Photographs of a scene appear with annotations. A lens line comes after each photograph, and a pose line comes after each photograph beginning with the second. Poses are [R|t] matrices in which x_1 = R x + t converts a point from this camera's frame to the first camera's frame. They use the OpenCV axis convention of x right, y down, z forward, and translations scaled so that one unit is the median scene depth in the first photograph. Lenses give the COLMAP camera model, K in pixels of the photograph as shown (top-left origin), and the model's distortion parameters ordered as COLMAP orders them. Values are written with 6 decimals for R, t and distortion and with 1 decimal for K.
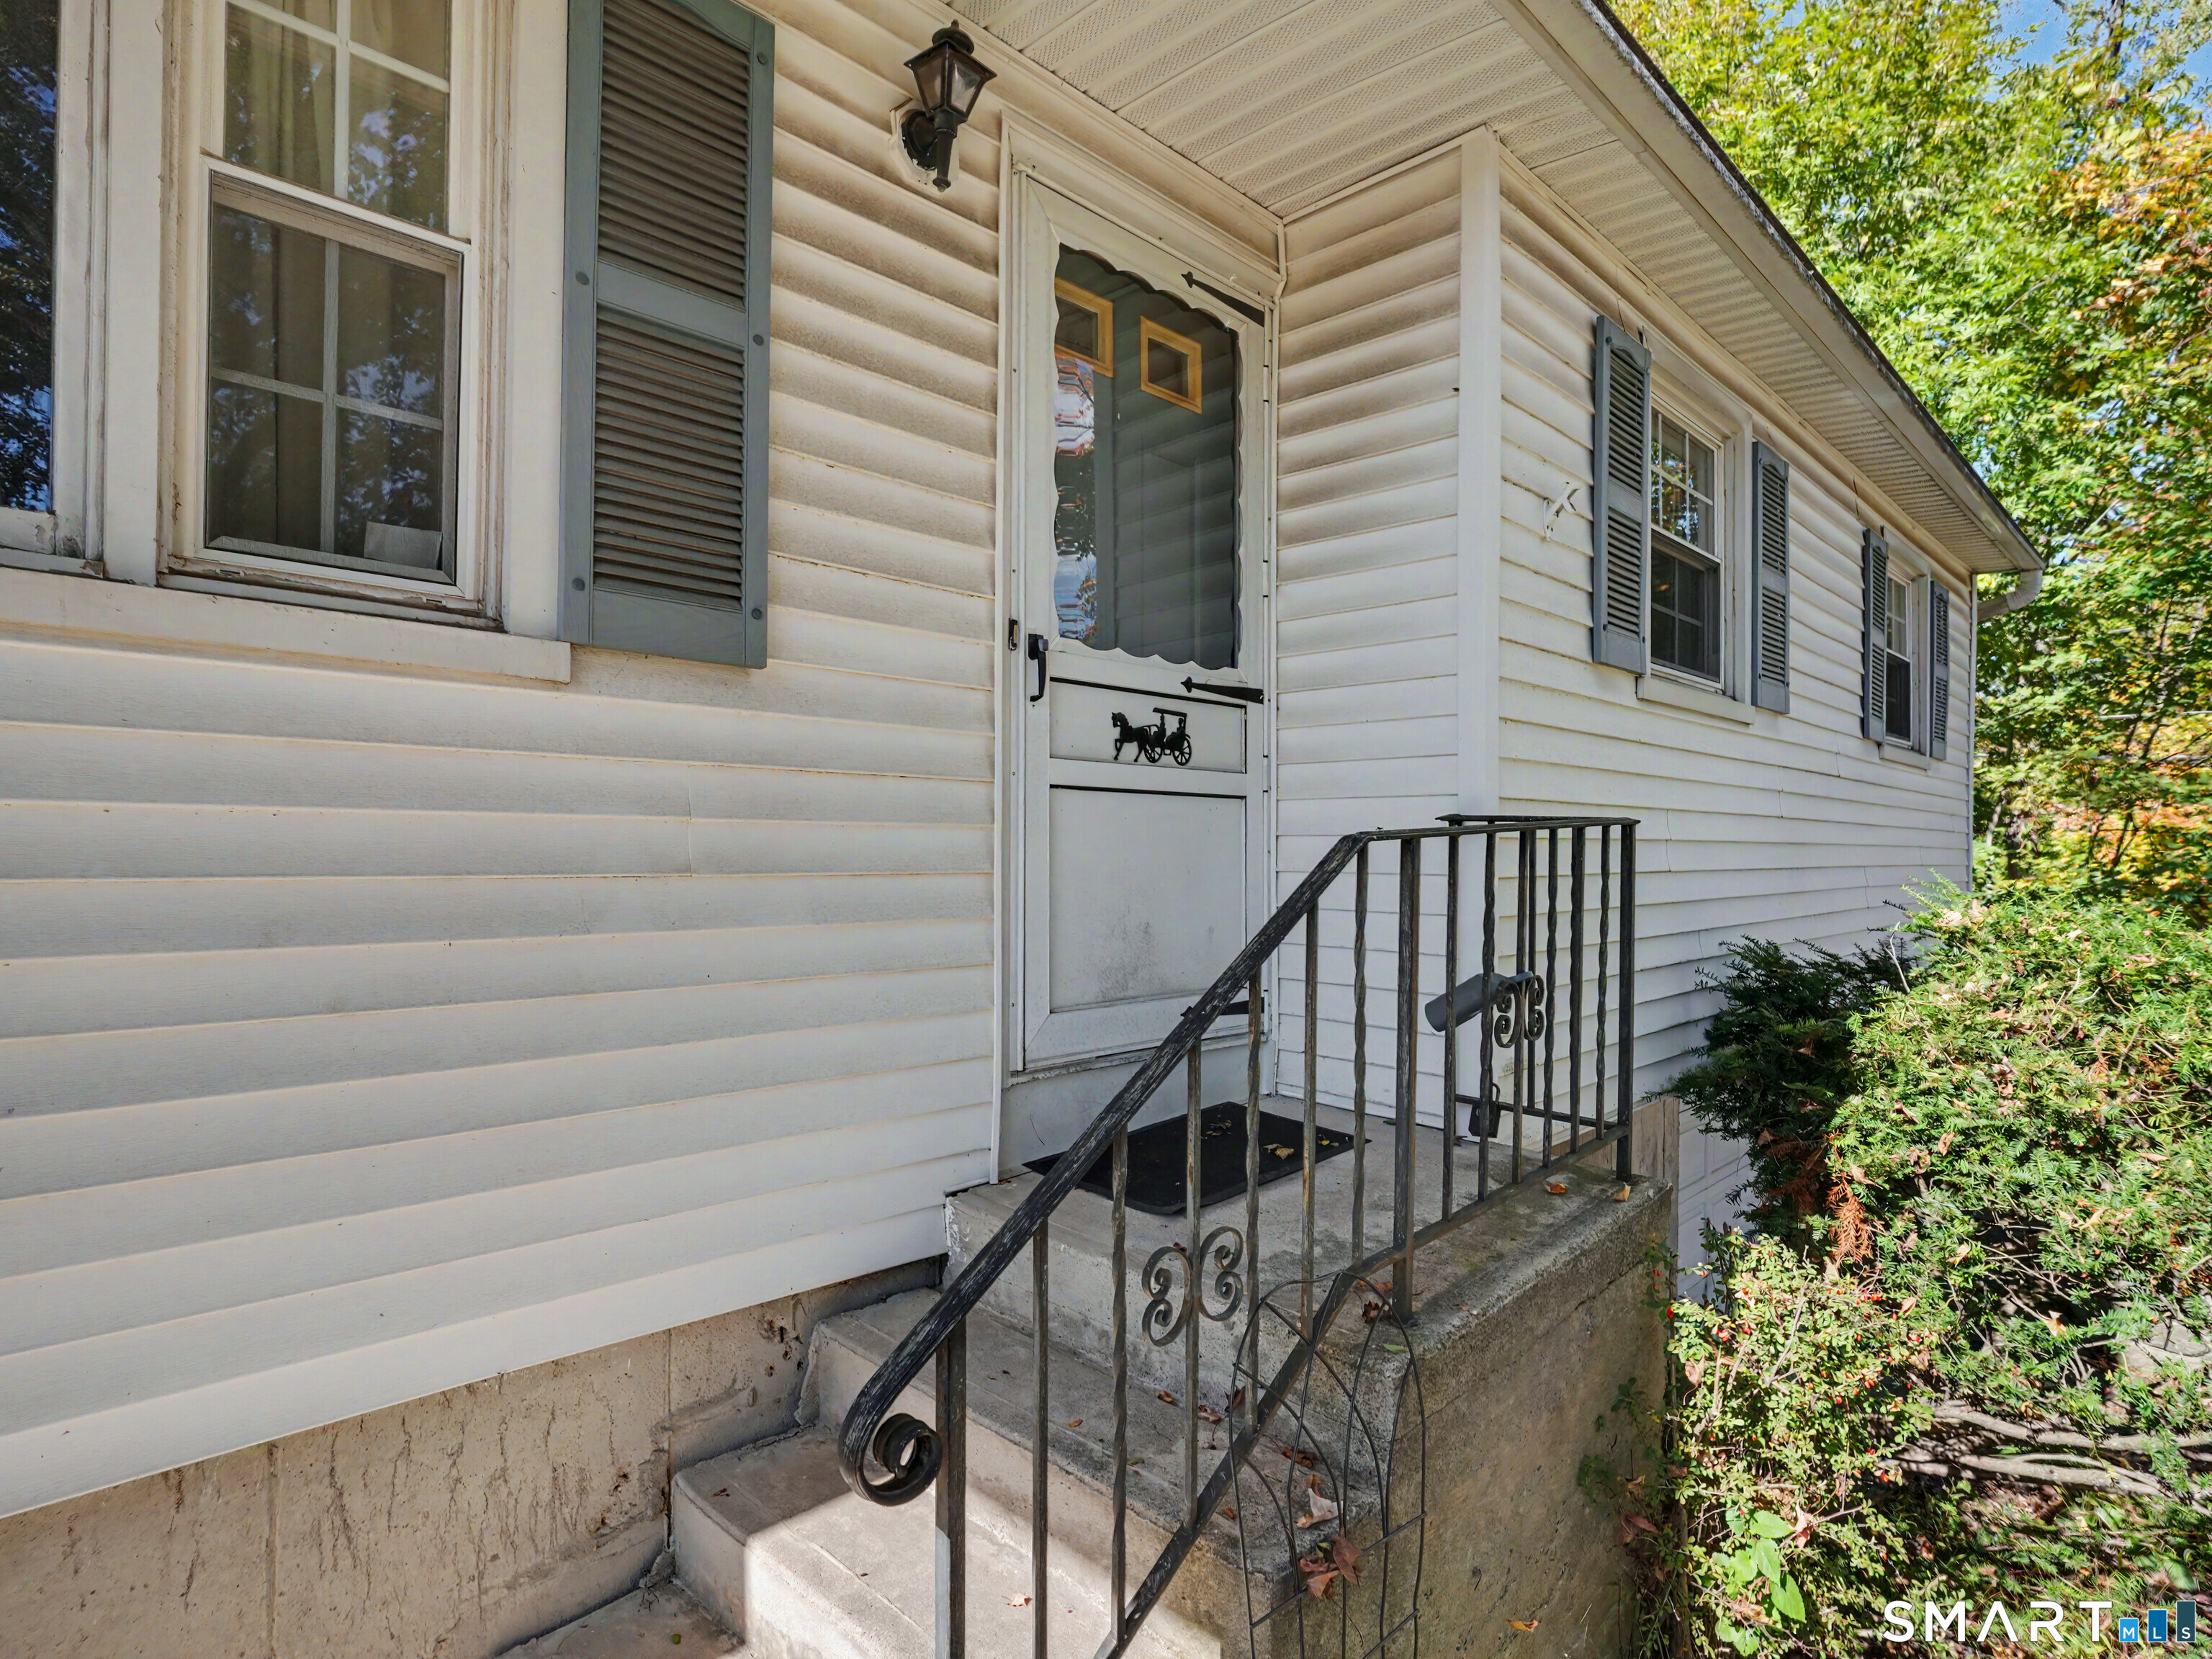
lens RADIAL K [[1198.8, 0, 1104.1], [0, 1198.8, 835.9], [0, 0, 1]] dist [-0.009949, -0.003653]
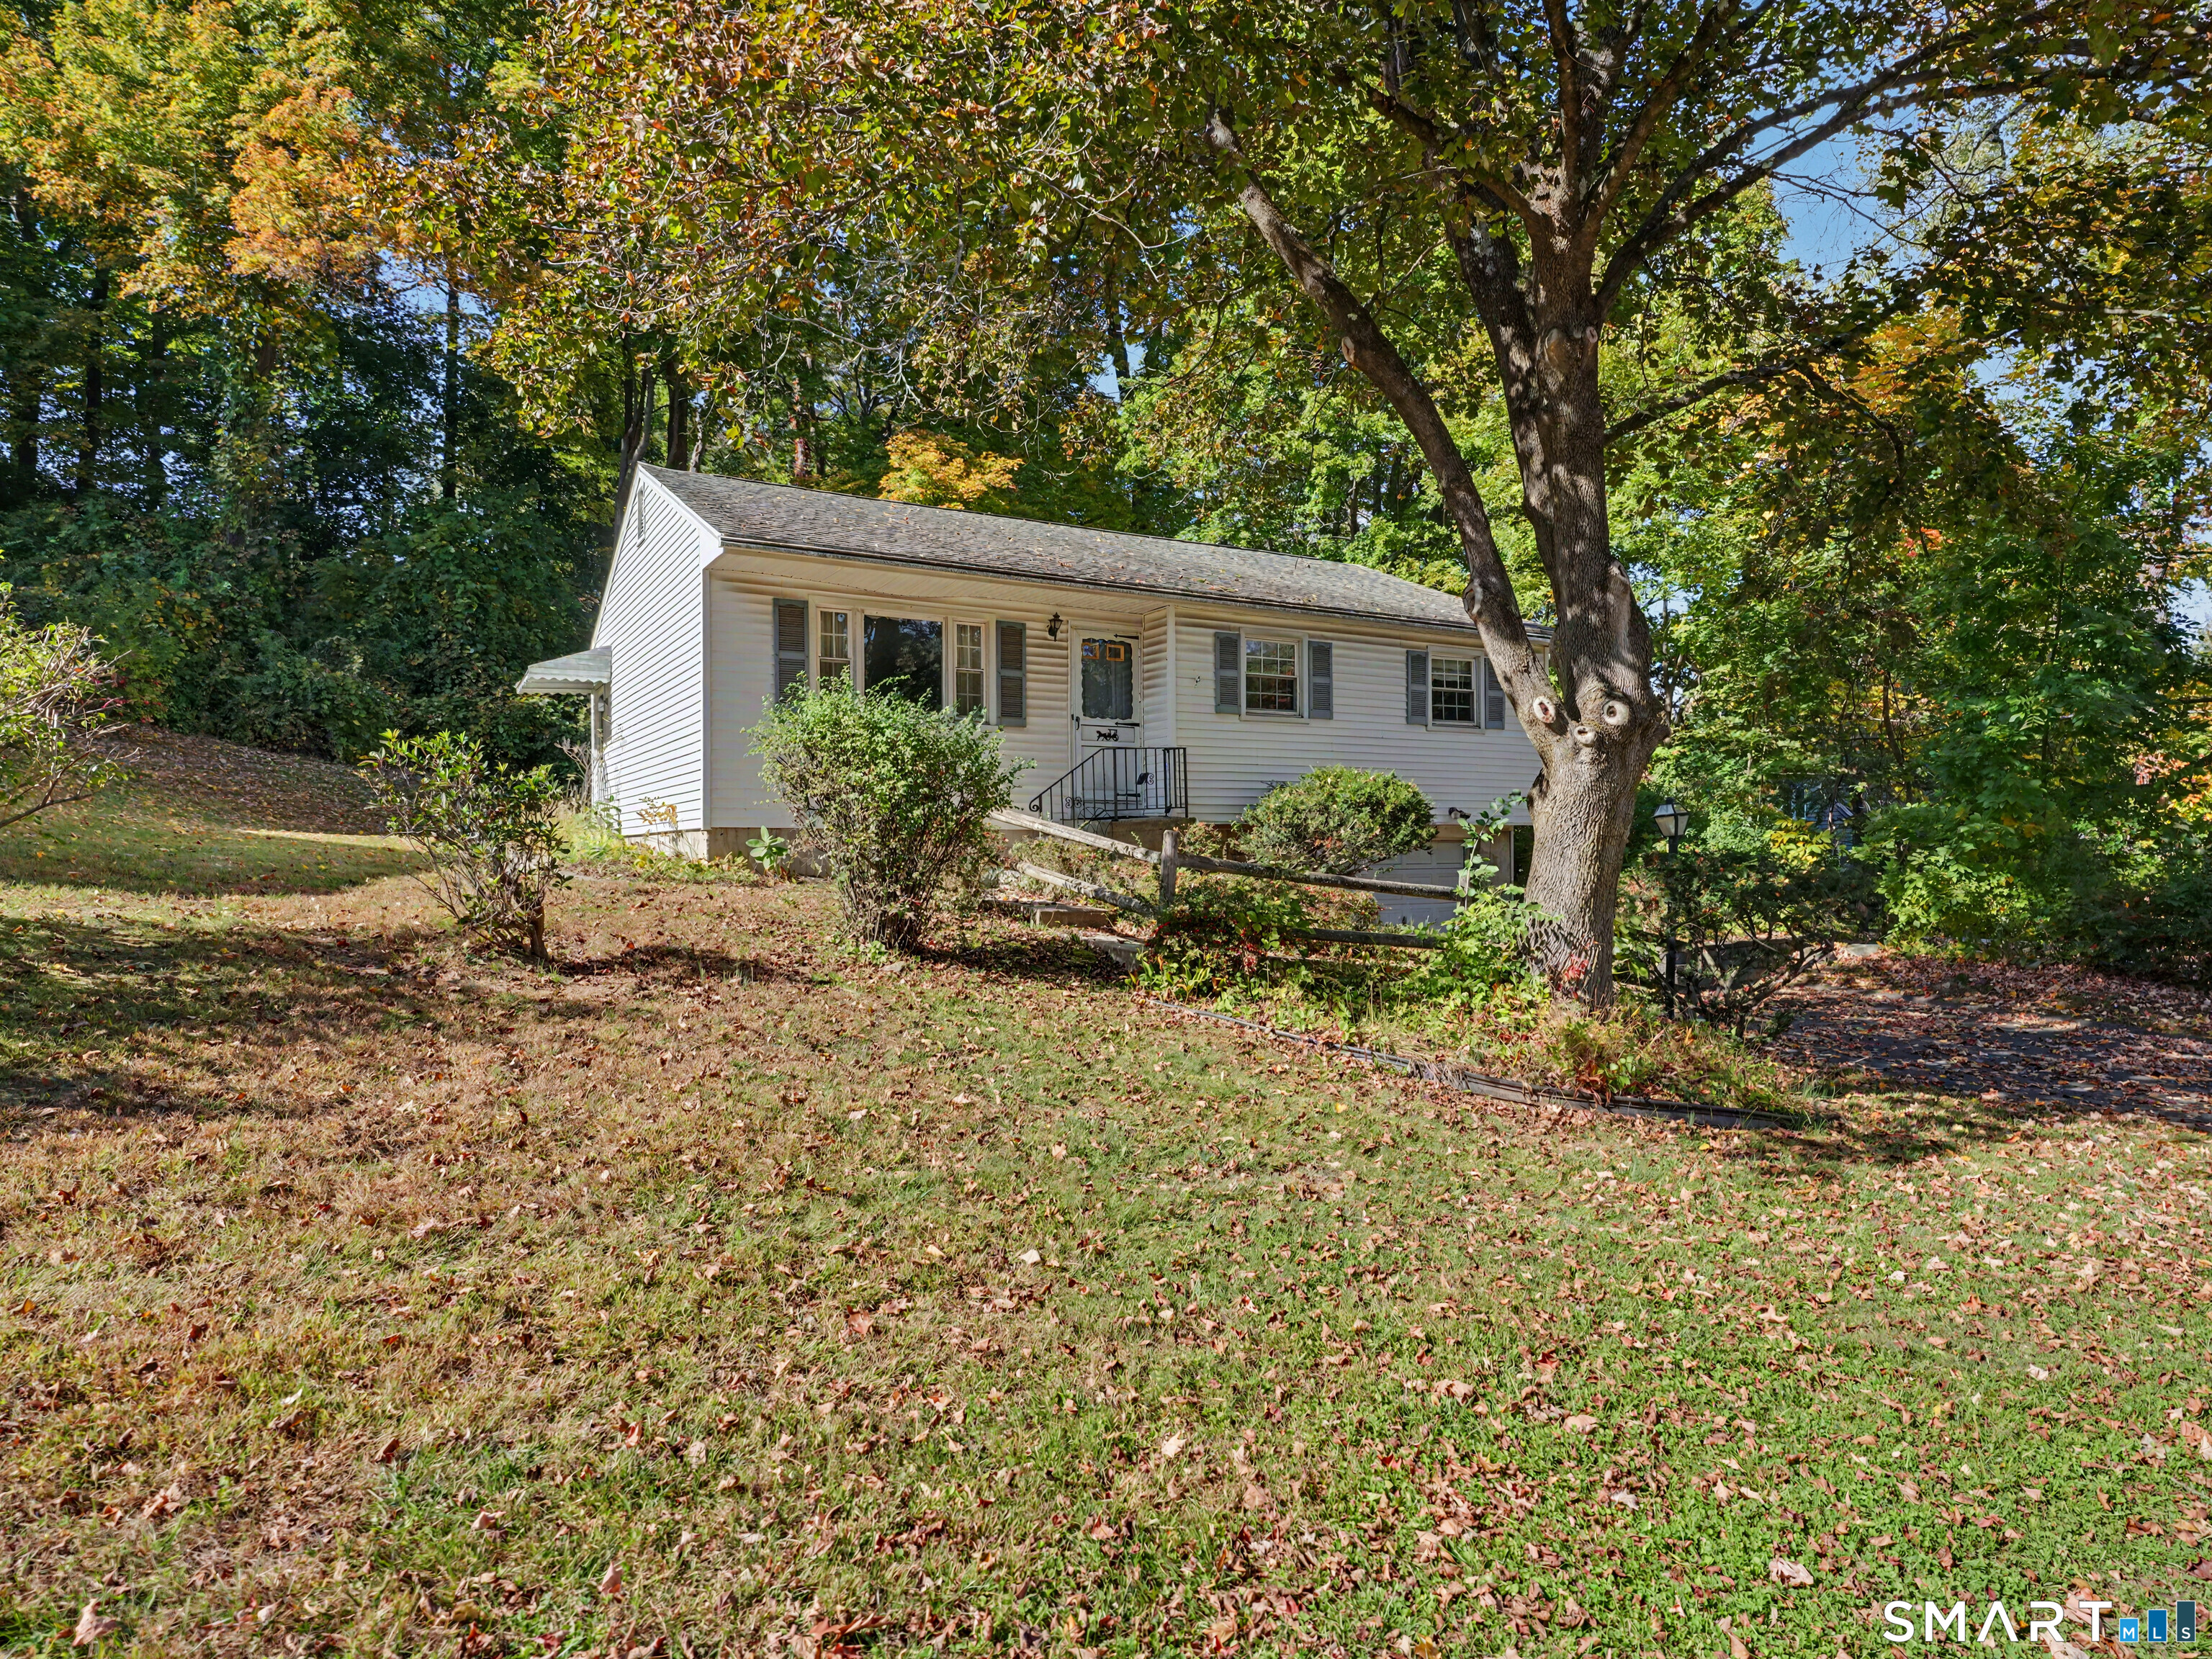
lens RADIAL K [[1183.6, 0, 1105.2], [0, 1183.6, 832.9], [0, 0, 1]] dist [-0.000185, -0.000001]
pose [[0.967676, -0.020595, -0.251353, 1.234606], [0.019431, 0.999786, -0.007109, 0.346398], [0.251446, 0.001995, 0.967869, -3.635796]]
